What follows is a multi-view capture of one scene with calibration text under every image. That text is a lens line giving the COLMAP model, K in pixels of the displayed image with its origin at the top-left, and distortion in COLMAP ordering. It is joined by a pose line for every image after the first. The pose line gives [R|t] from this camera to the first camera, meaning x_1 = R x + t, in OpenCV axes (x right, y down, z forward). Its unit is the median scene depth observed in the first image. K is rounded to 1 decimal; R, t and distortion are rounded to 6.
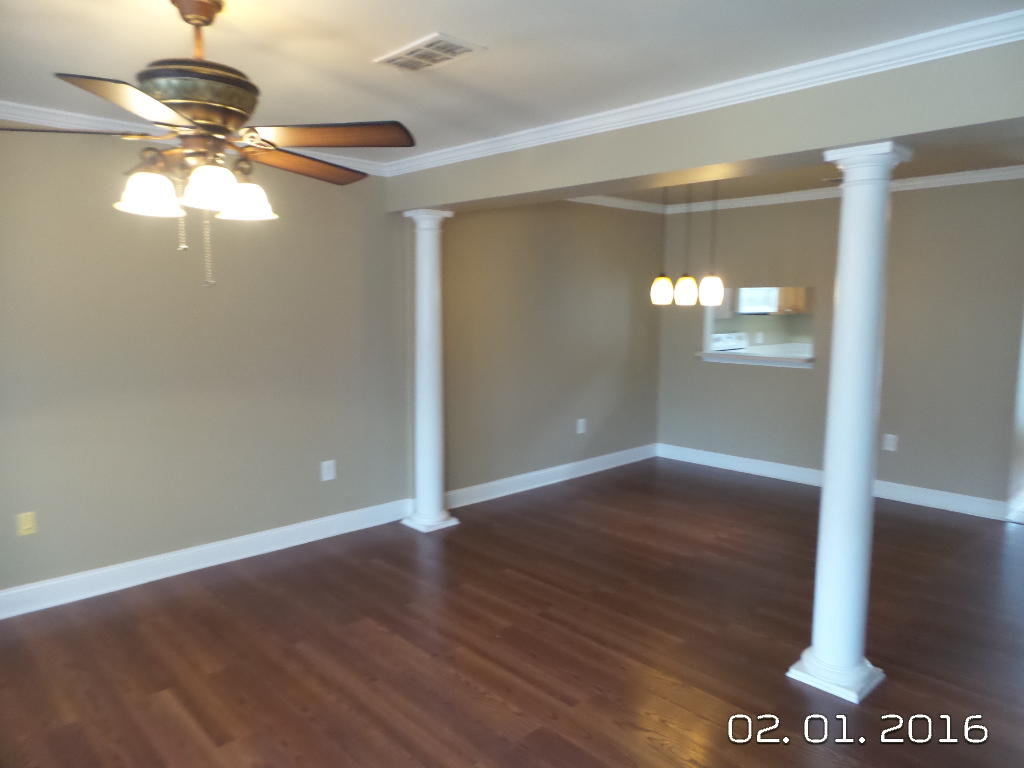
lens RADIAL K [[703.7, 0, 514.0], [0, 703.7, 393.3], [0, 0, 1]] dist [-0.000929, -0.004315]
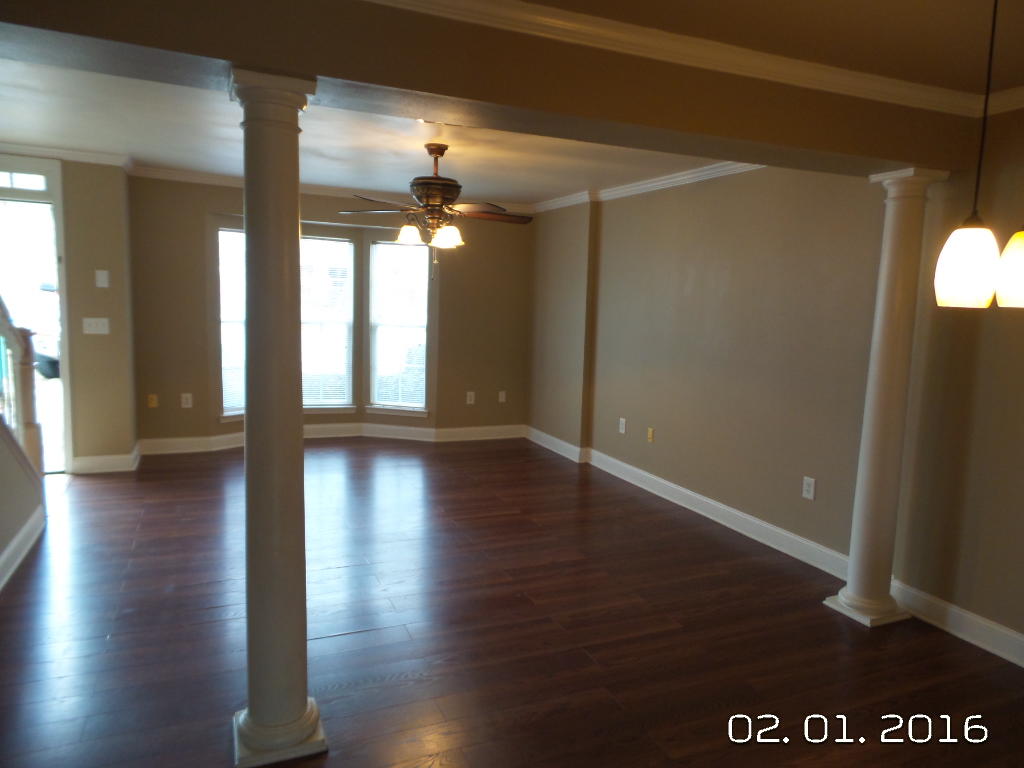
lens RADIAL K [[703.7, 0, 513.5], [0, 703.7, 391.3], [0, 0, 1]] dist [-0.000929, -0.004315]
pose [[-0.340185, 0.113229, -0.933516, 0.919602], [-0.148988, 0.973695, 0.172396, -0.146433], [0.928481, 0.197730, -0.314367, 1.203111]]
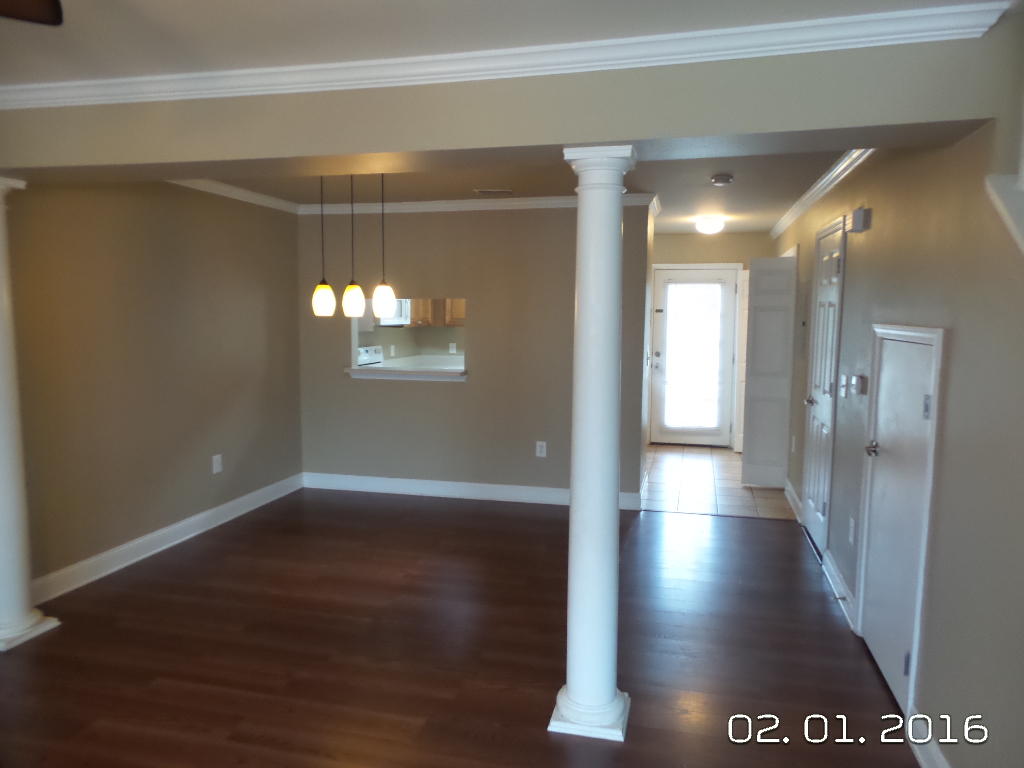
lens RADIAL K [[703.7, 0, 508.4], [0, 703.7, 389.9], [0, 0, 1]] dist [-0.000929, -0.004315]
pose [[0.840111, -0.050401, 0.540068, -0.097578], [0.061933, 0.998075, -0.003198, -0.026139], [-0.538867, 0.036135, 0.841615, 0.219994]]
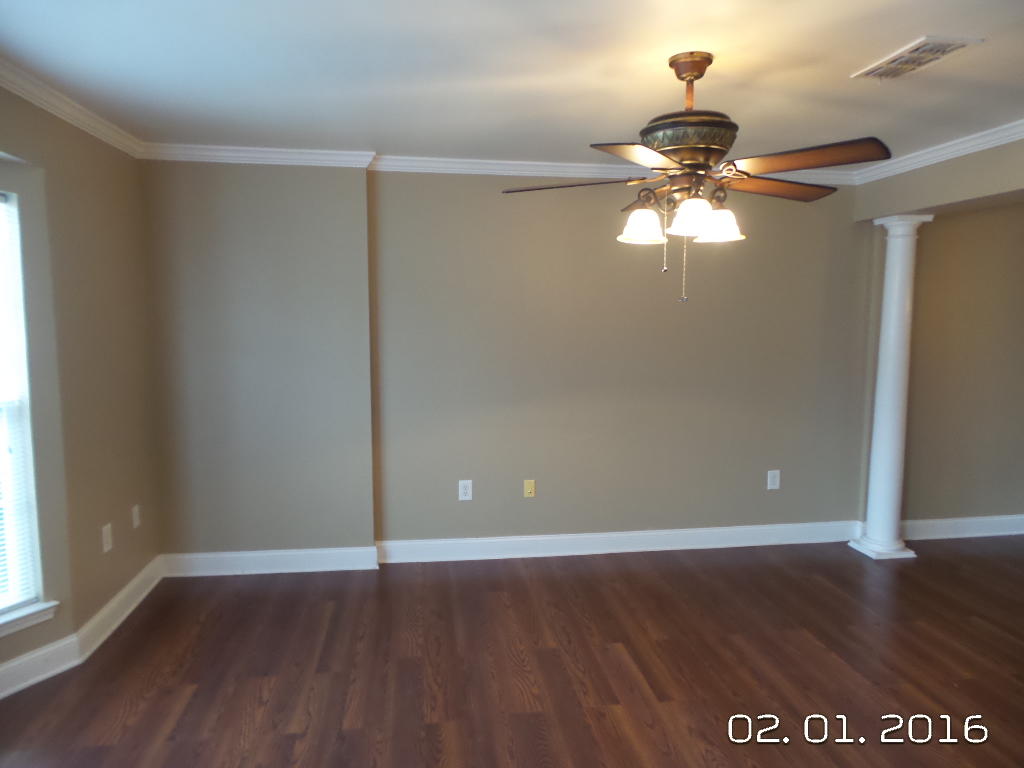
lens RADIAL K [[703.7, 0, 512.3], [0, 703.7, 390.9], [0, 0, 1]] dist [-0.000929, -0.004315]
pose [[0.813911, 0.059480, -0.577936, 0.011710], [-0.071196, 0.997459, 0.002390, 0.008403], [0.576610, 0.039201, 0.816078, -0.068576]]
